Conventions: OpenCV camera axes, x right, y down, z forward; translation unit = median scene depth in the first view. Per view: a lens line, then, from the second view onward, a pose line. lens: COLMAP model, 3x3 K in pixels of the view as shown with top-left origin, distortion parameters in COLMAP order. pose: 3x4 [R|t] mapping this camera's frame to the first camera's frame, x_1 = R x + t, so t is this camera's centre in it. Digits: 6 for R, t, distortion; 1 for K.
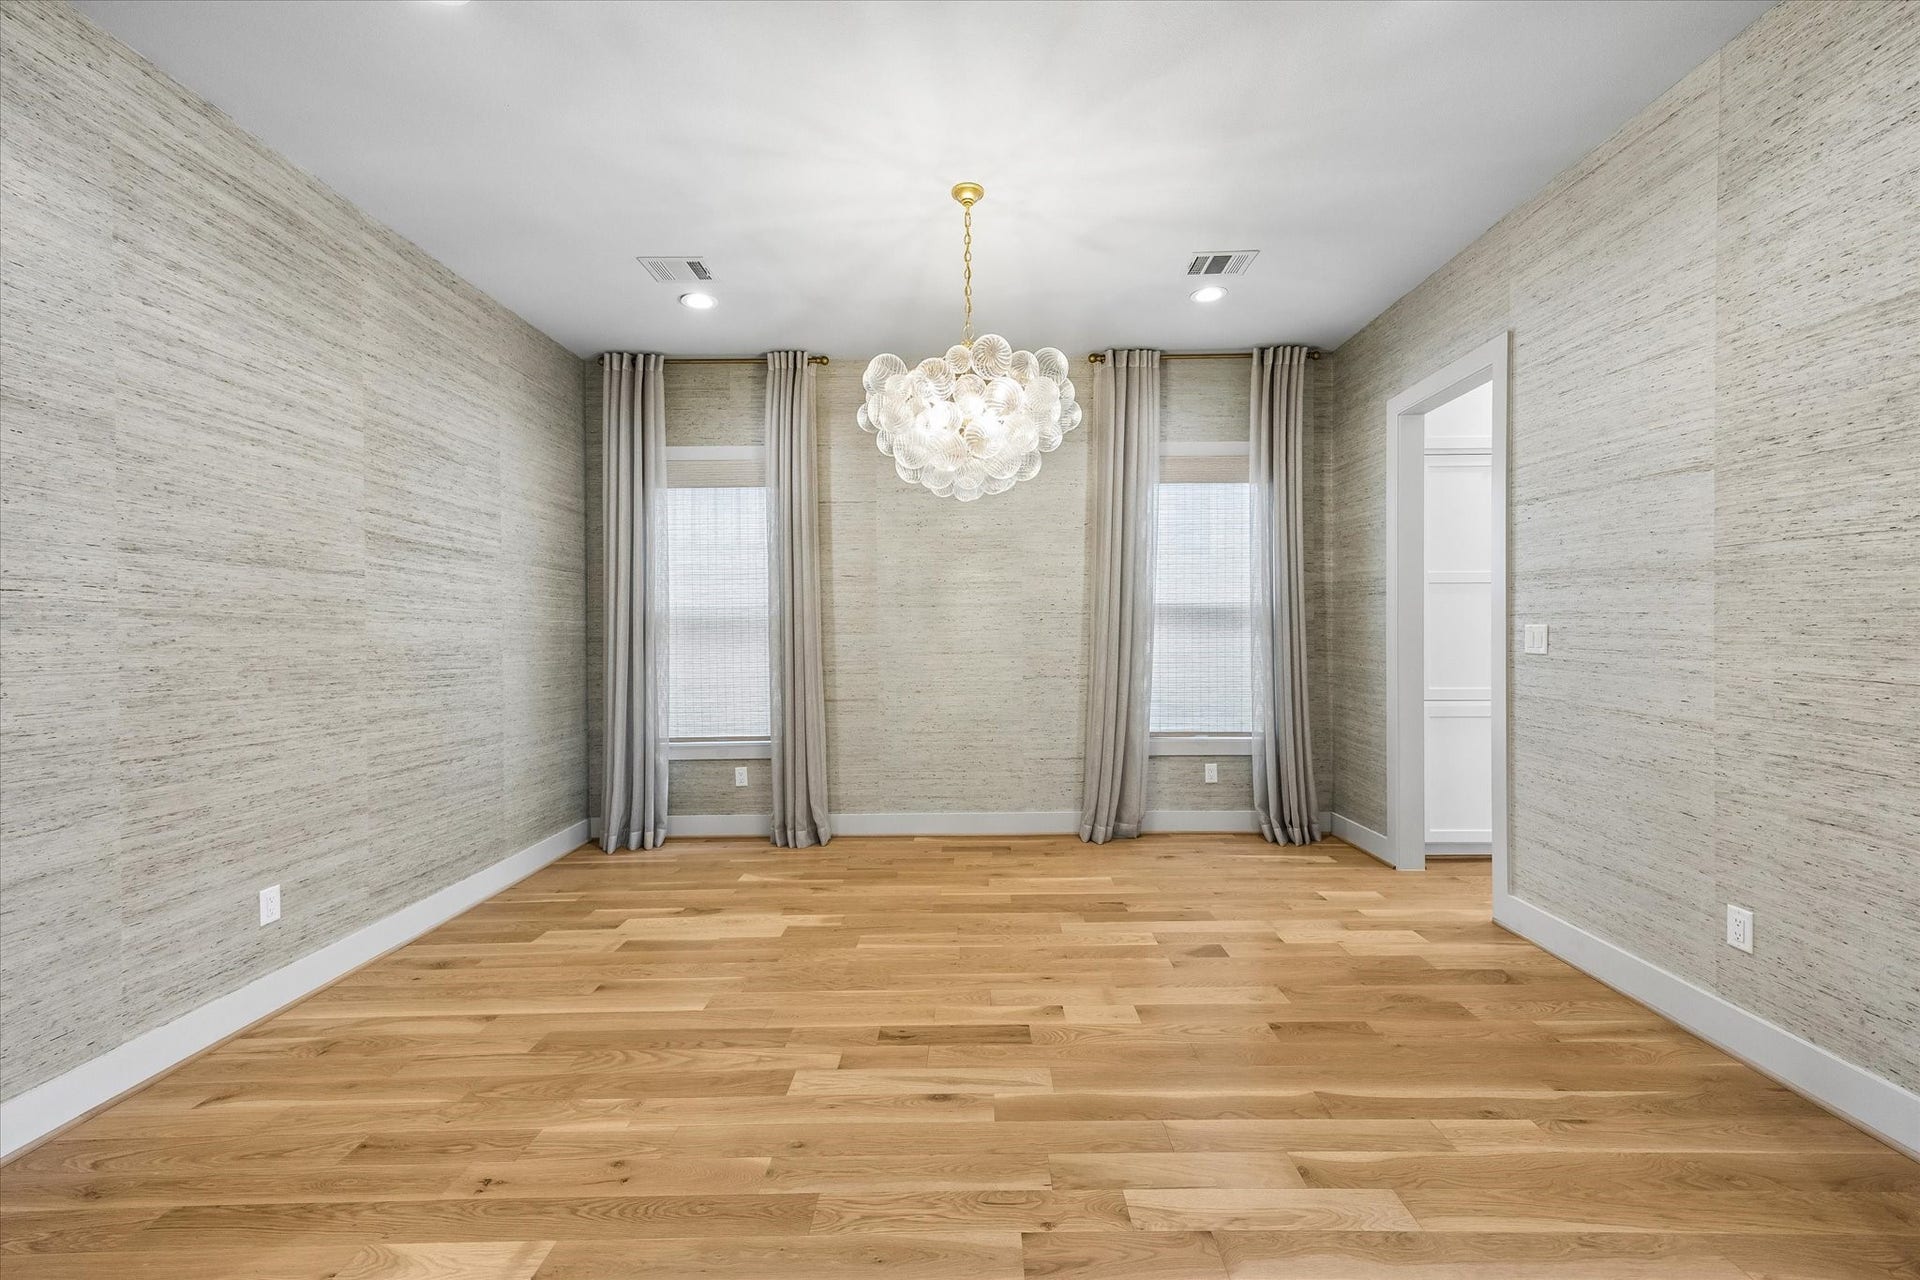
lens RADIAL K [[778.7, 0, 997.9], [0, 778.7, 638.0], [0, 0, 1]] dist [0.014496, -0.000972]
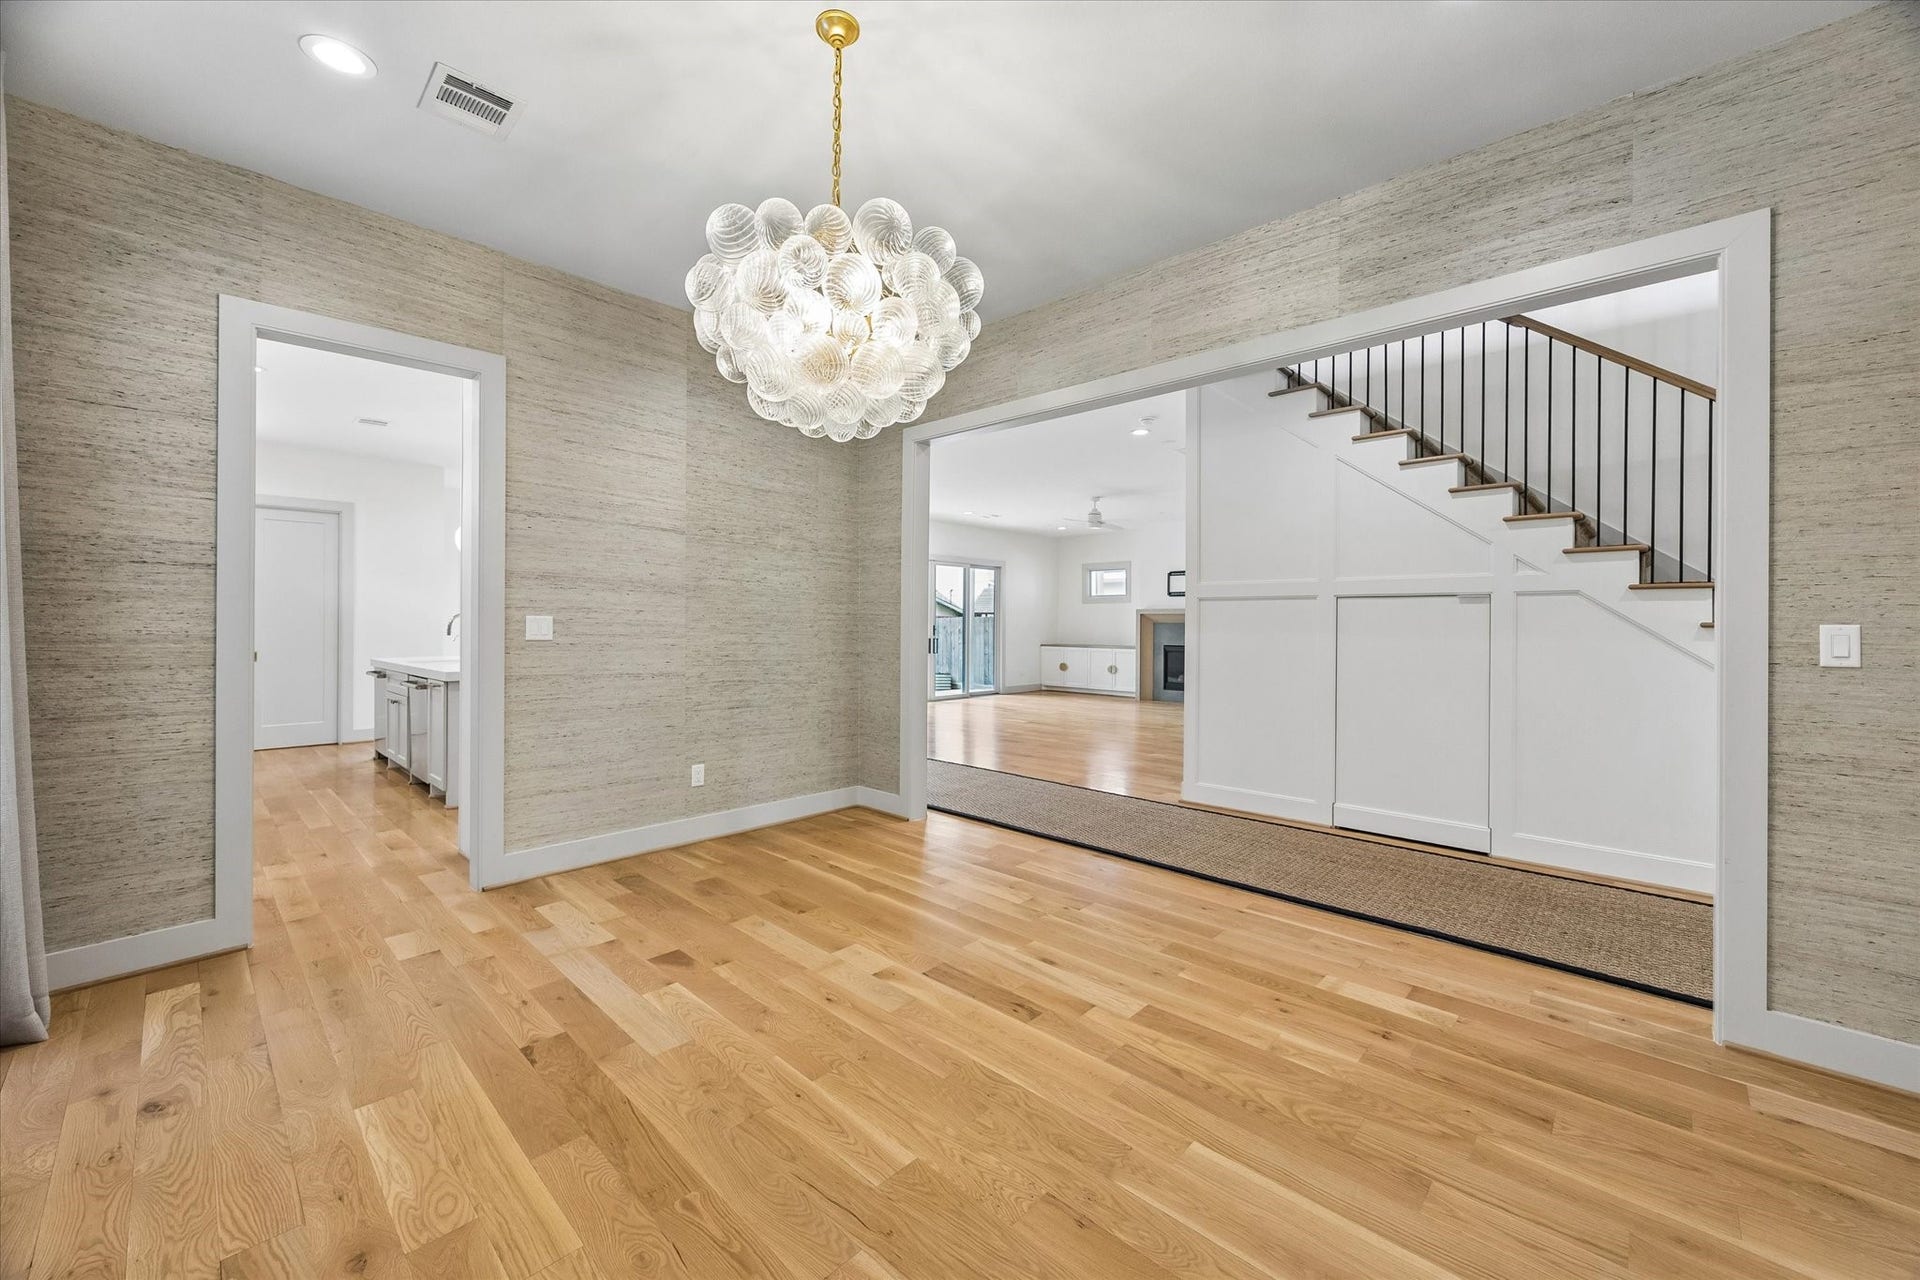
lens RADIAL K [[714.1, 0, 952.4], [0, 714.1, 630.0], [0, 0, 1]] dist [0.005220, -0.000070]
pose [[-0.689166, -0.000214, 0.724604, -0.605058], [0.010221, 0.999898, 0.010017, -0.000481], [-0.724532, 0.014310, -0.689093, 1.387799]]
